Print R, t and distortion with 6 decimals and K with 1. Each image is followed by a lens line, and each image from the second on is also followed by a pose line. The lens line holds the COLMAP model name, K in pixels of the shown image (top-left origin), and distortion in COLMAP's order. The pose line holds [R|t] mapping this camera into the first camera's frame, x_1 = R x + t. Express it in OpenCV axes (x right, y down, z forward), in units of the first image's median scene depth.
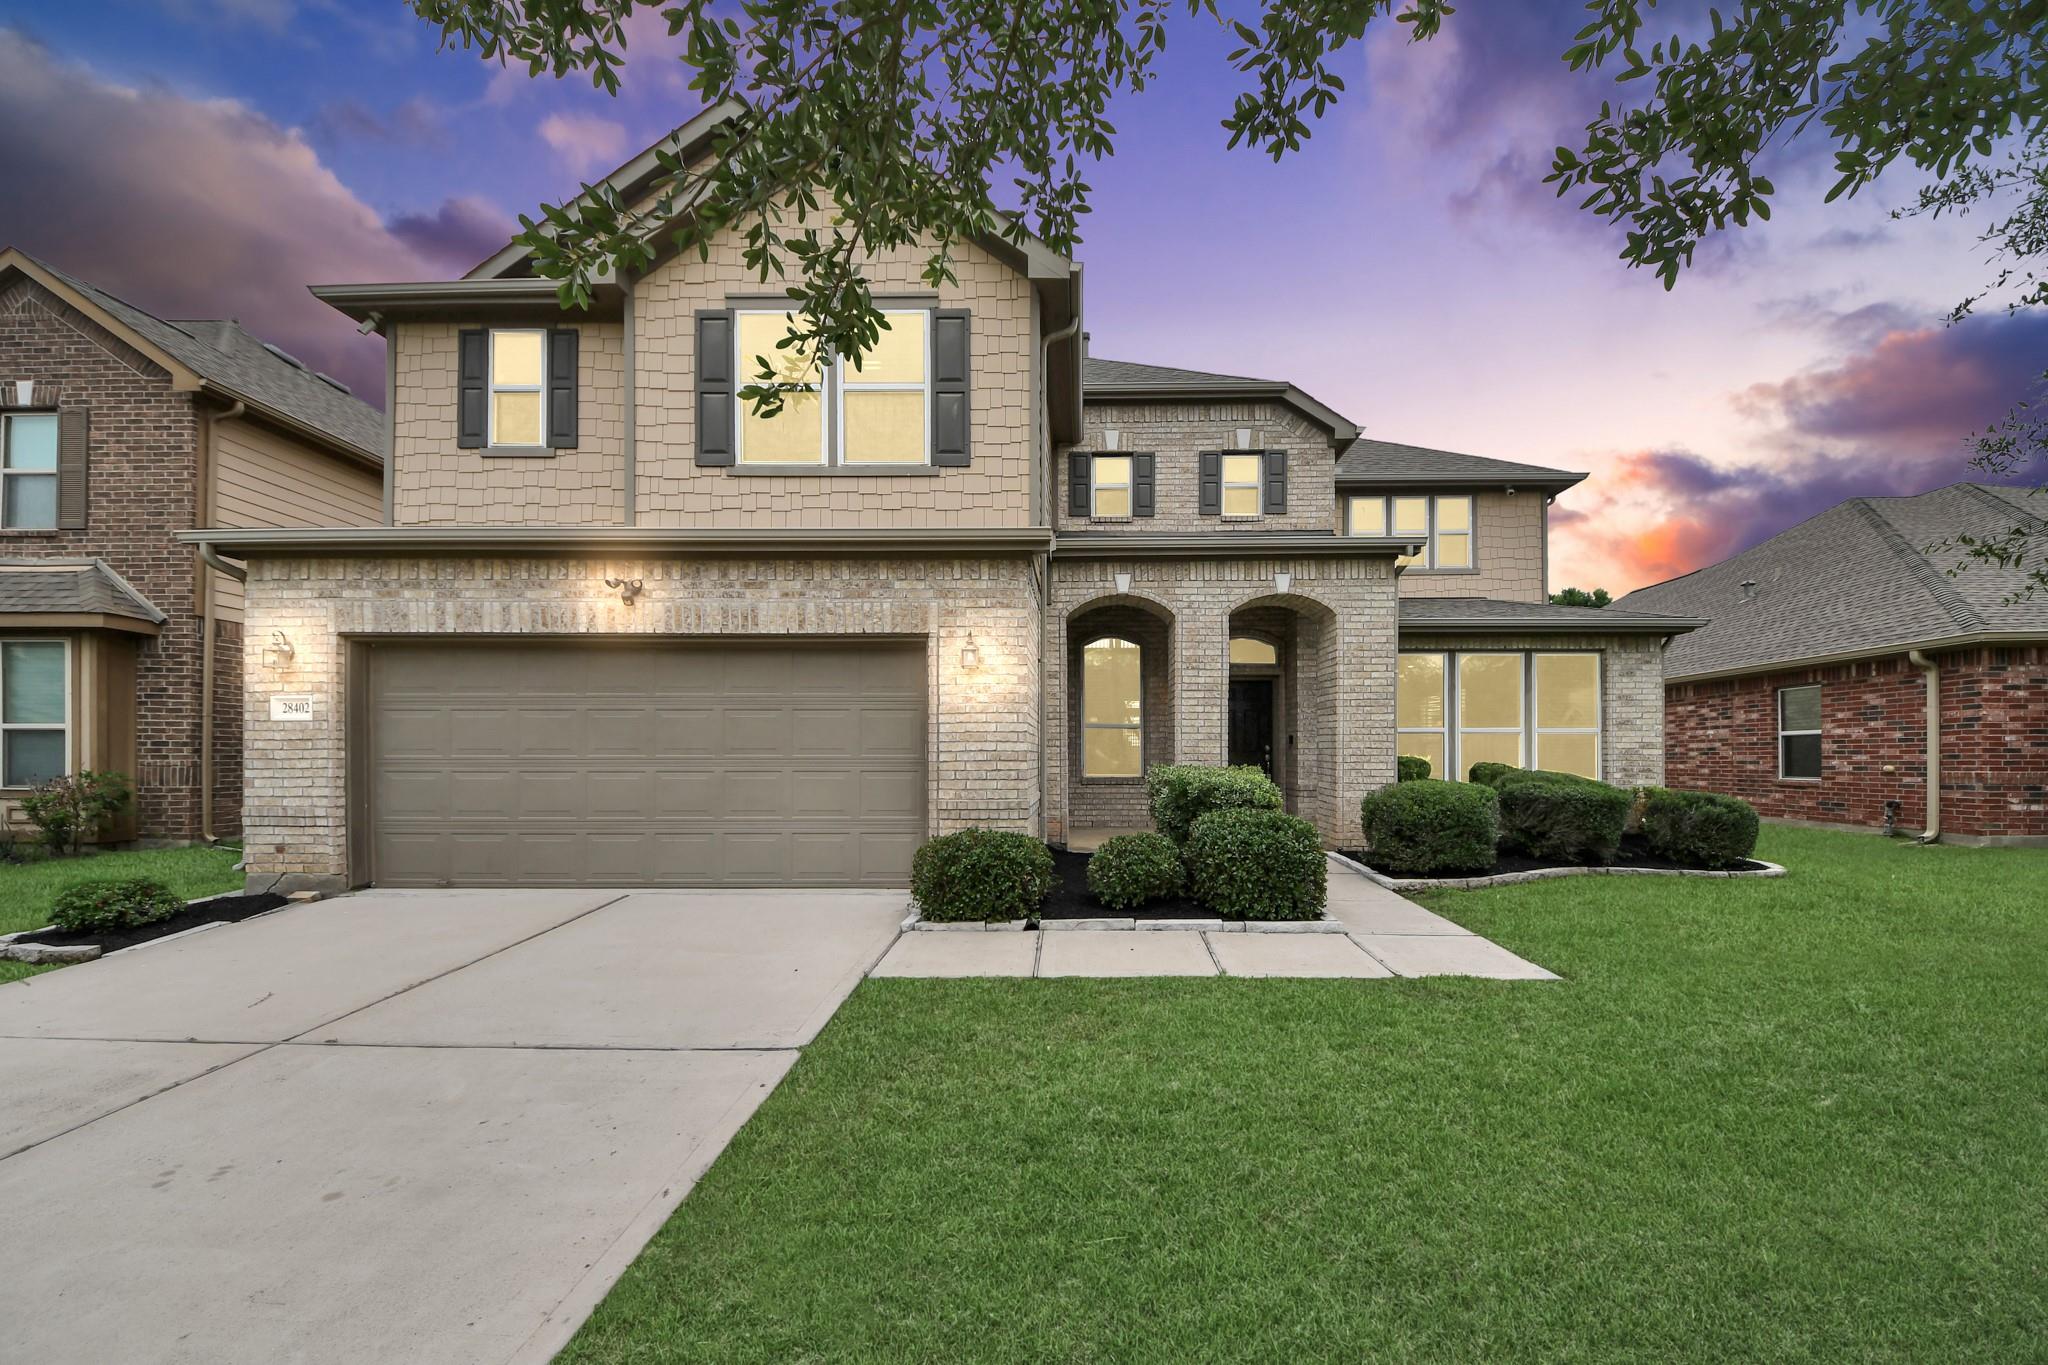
lens RADIAL K [[765.7, 0, 1031.0], [0, 765.7, 775.2], [0, 0, 1]] dist [0.017030, -0.014188]
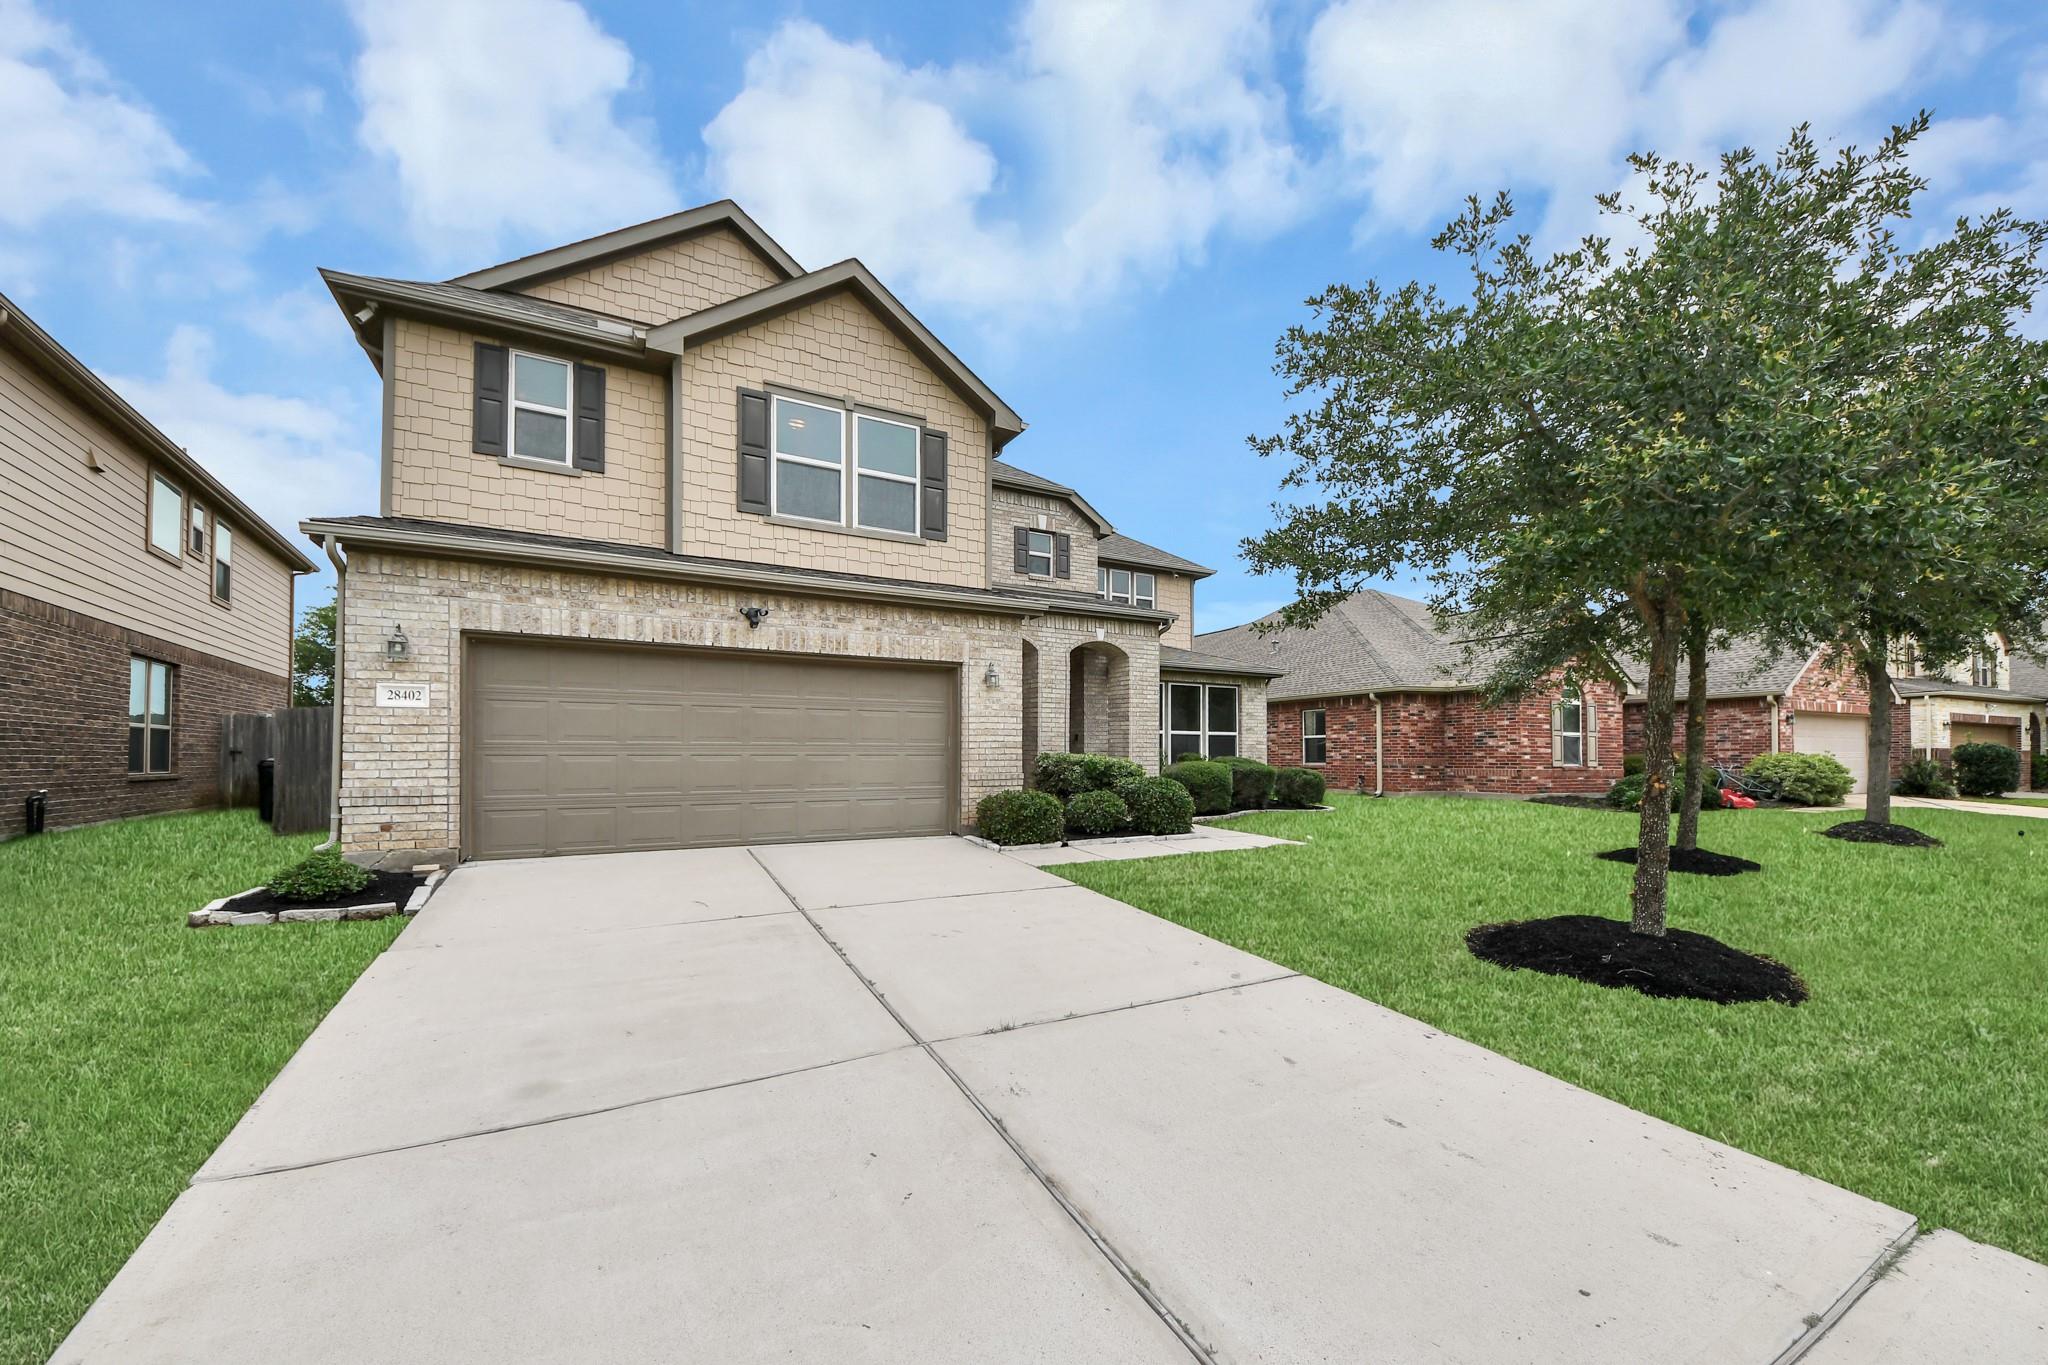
lens RADIAL K [[765.7, 0, 1031.0], [0, 765.7, 775.2], [0, 0, 1]] dist [0.017030, -0.014188]
pose [[0.877323, -0.011846, 0.479755, -0.681204], [0.011269, 0.999928, 0.004082, 0.028450], [-0.479768, 0.001825, 0.877393, -0.349318]]
